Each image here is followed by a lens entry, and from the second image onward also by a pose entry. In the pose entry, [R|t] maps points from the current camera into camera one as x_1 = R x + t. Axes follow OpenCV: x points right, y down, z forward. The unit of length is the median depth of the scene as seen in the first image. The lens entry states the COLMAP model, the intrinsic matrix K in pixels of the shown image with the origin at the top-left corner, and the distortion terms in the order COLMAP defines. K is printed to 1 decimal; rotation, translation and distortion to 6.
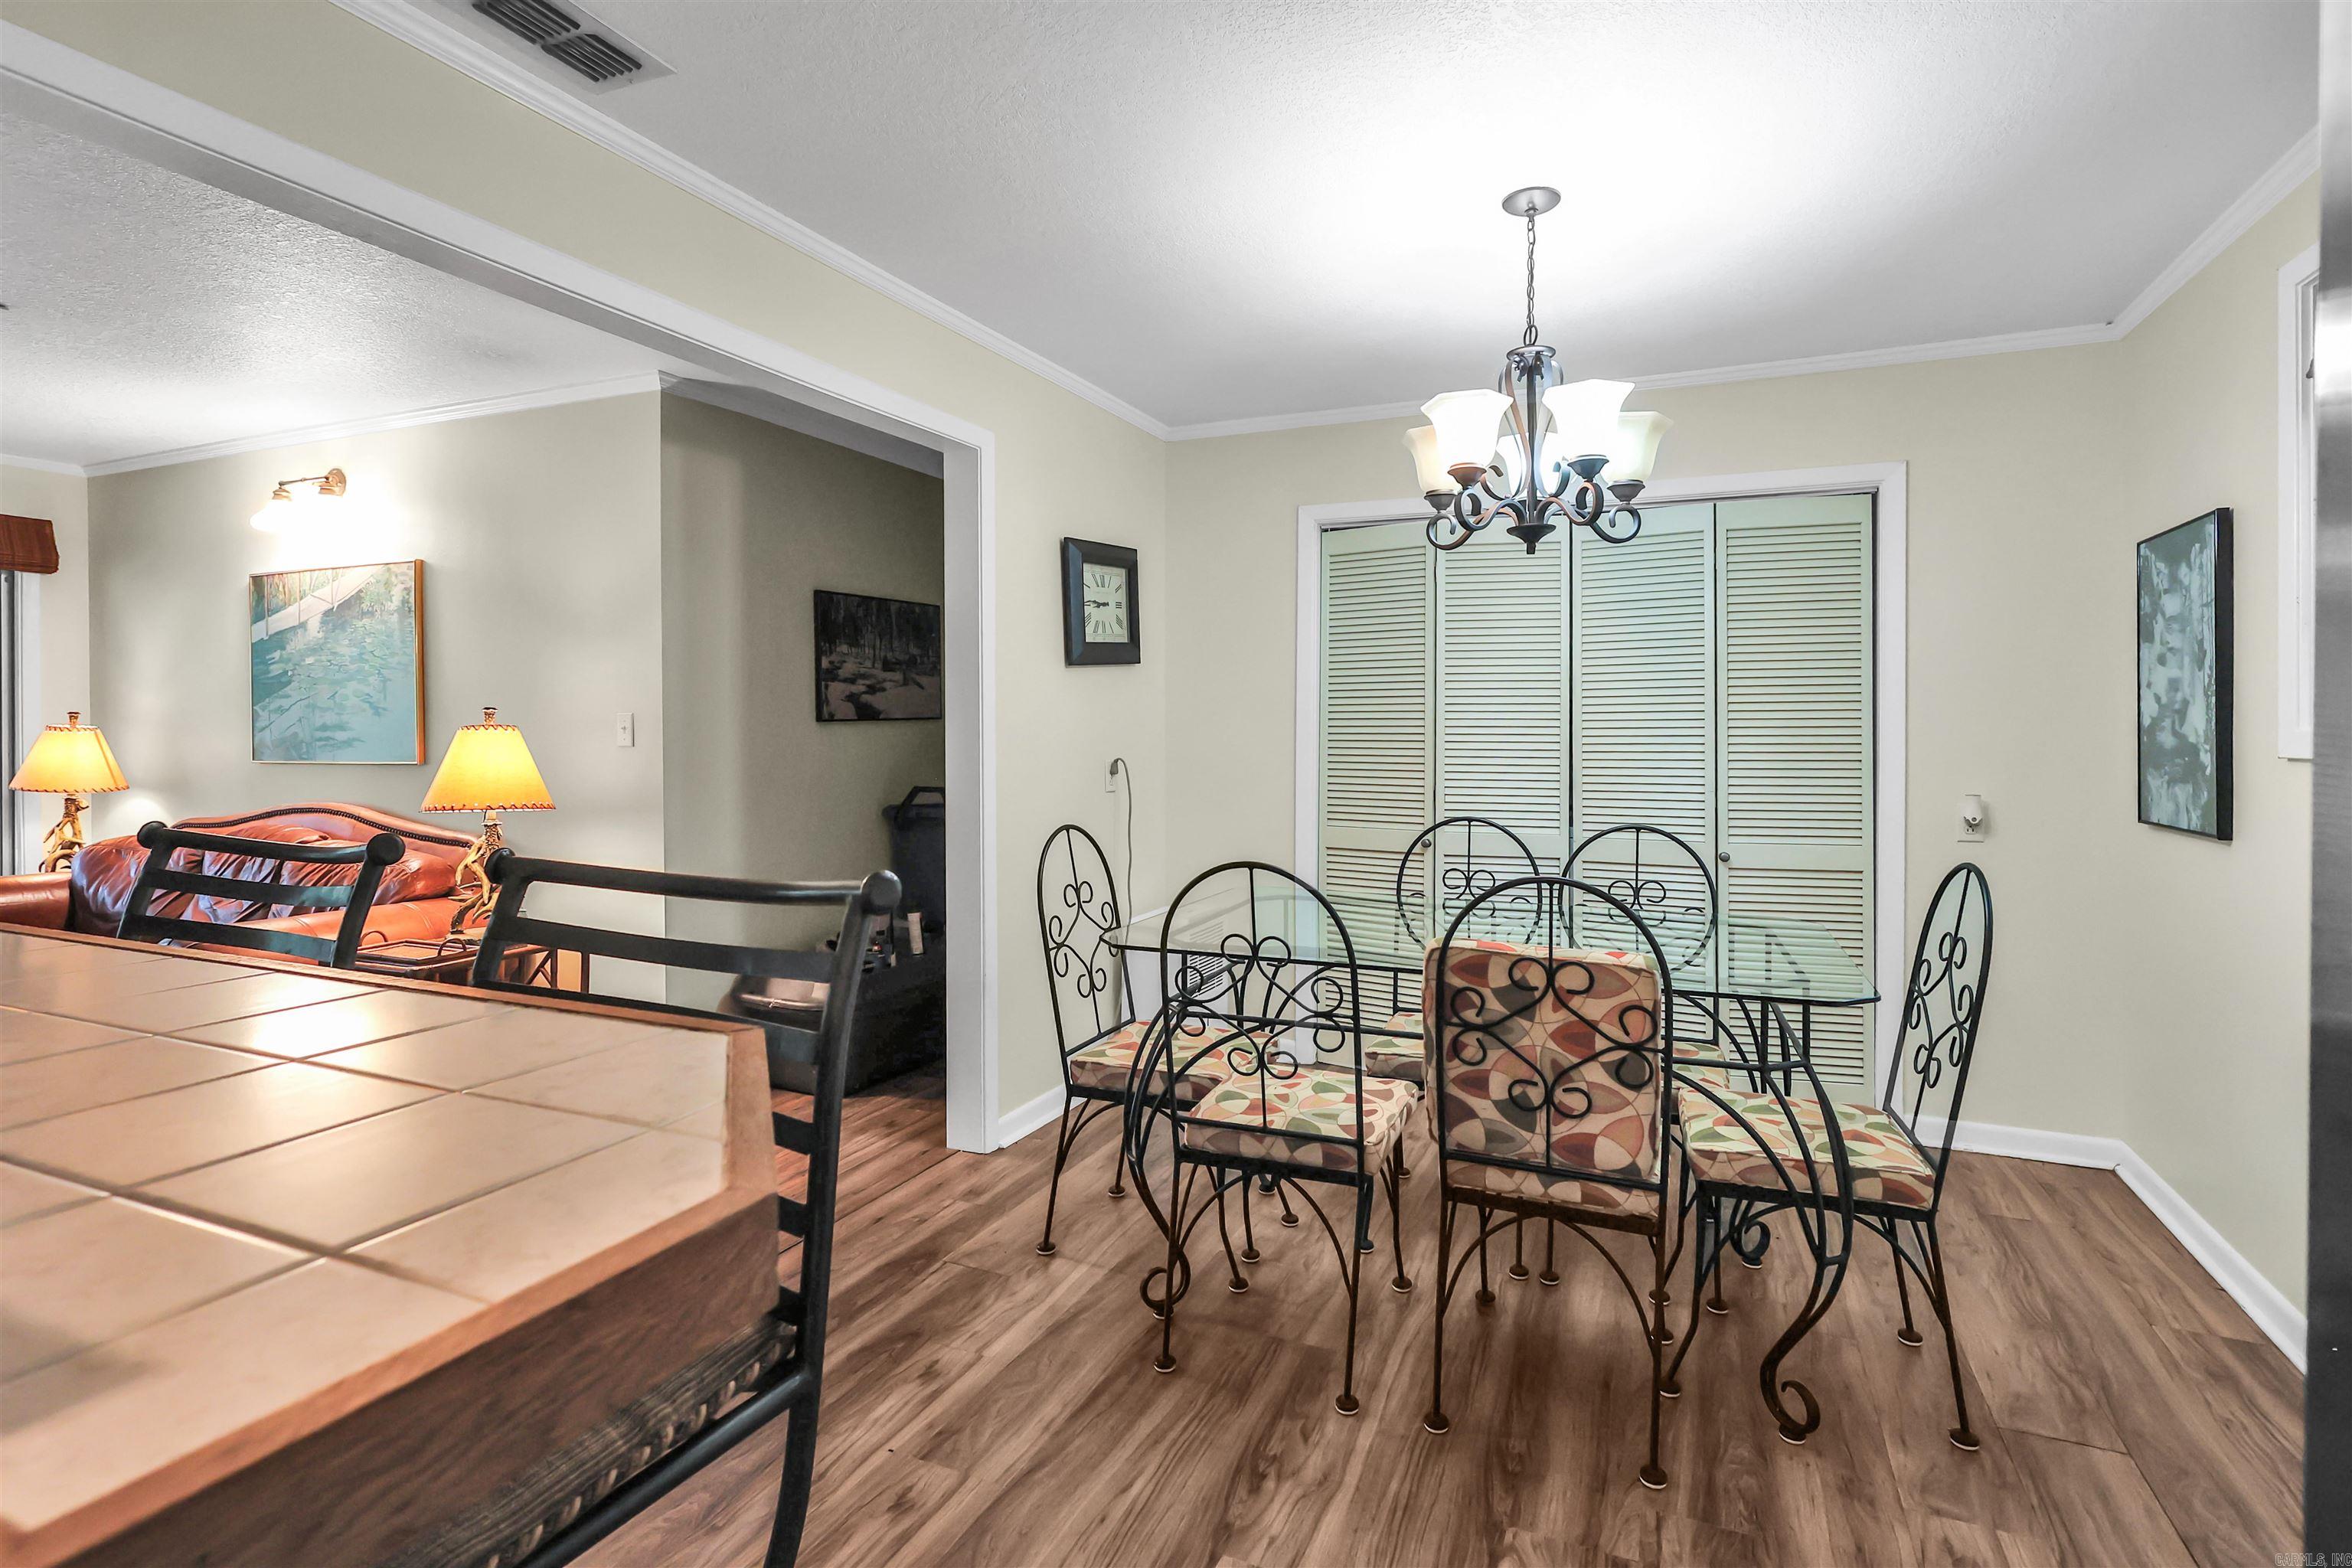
lens RADIAL K [[1159.6, 0, 1179.4], [0, 1159.6, 726.4], [0, 0, 1]] dist [-0.001883, 0.000817]
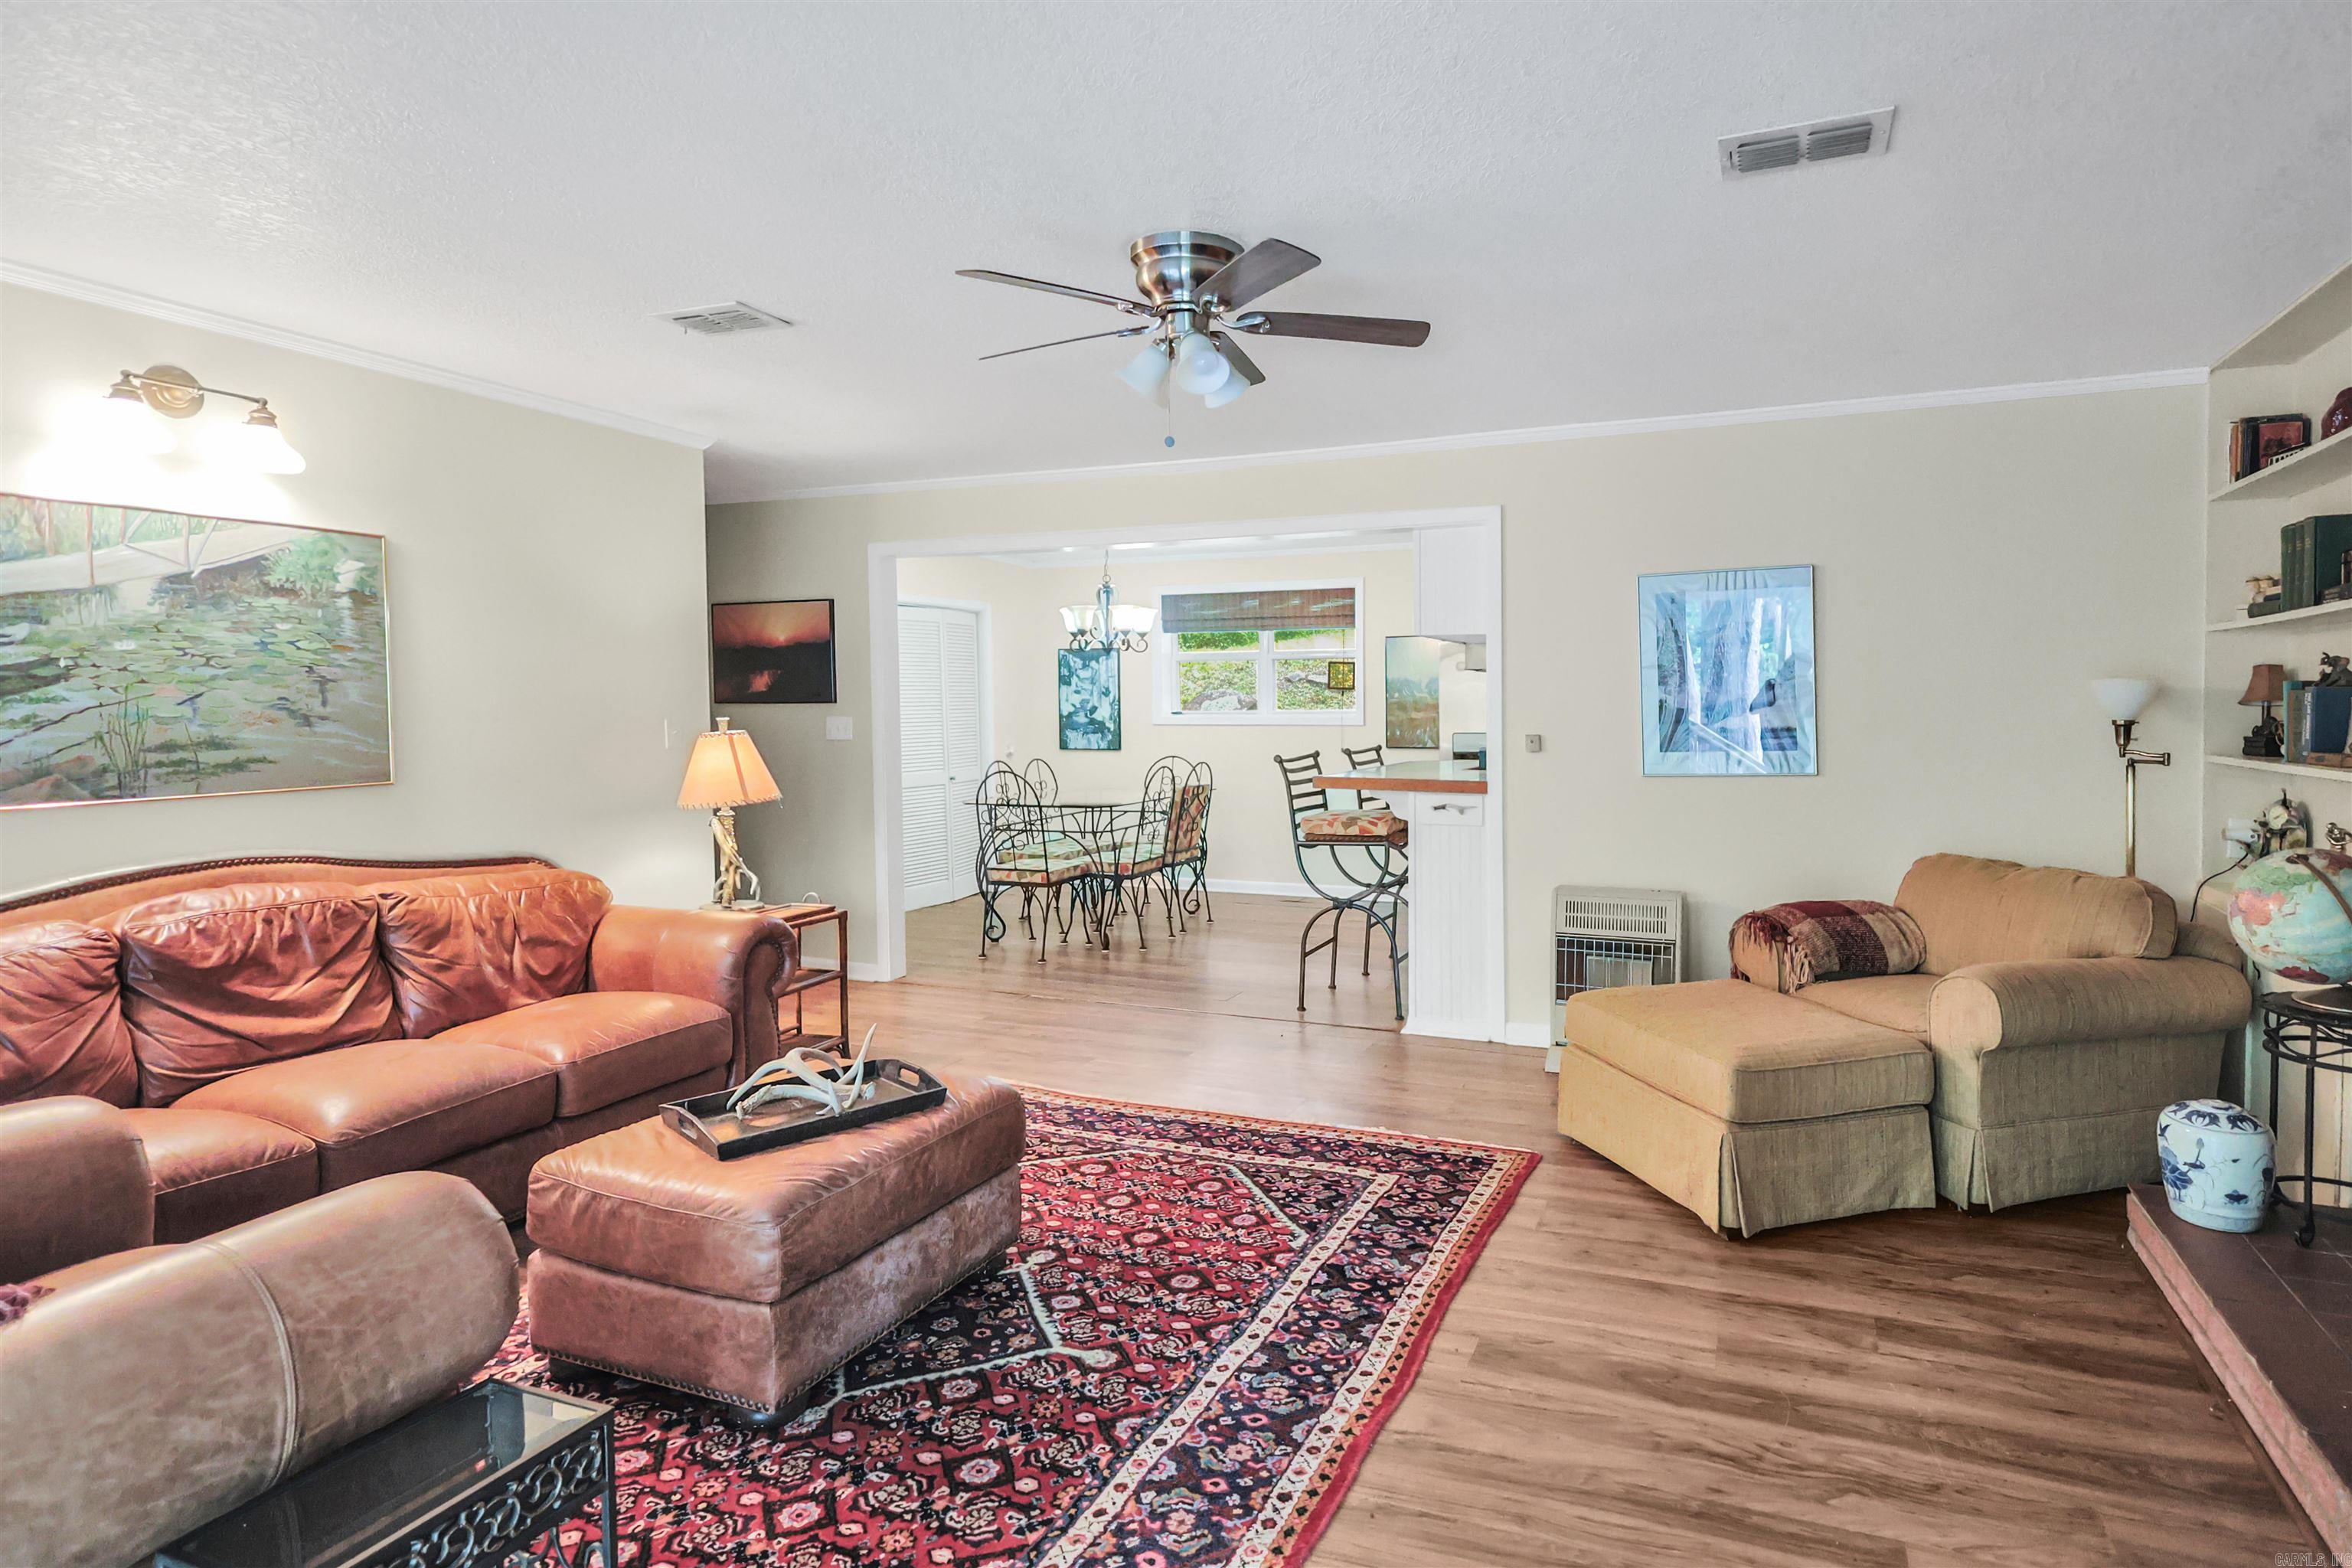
lens RADIAL K [[1230.5, 0, 1344.3], [0, 1230.5, 740.5], [0, 0, 1]] dist [-0.001711, 0.000459]
pose [[-0.074142, -0.034641, 0.996646, -2.643806], [-0.002289, 0.999400, 0.034566, -0.051198], [-0.997245, 0.000282, -0.074177, 0.641525]]
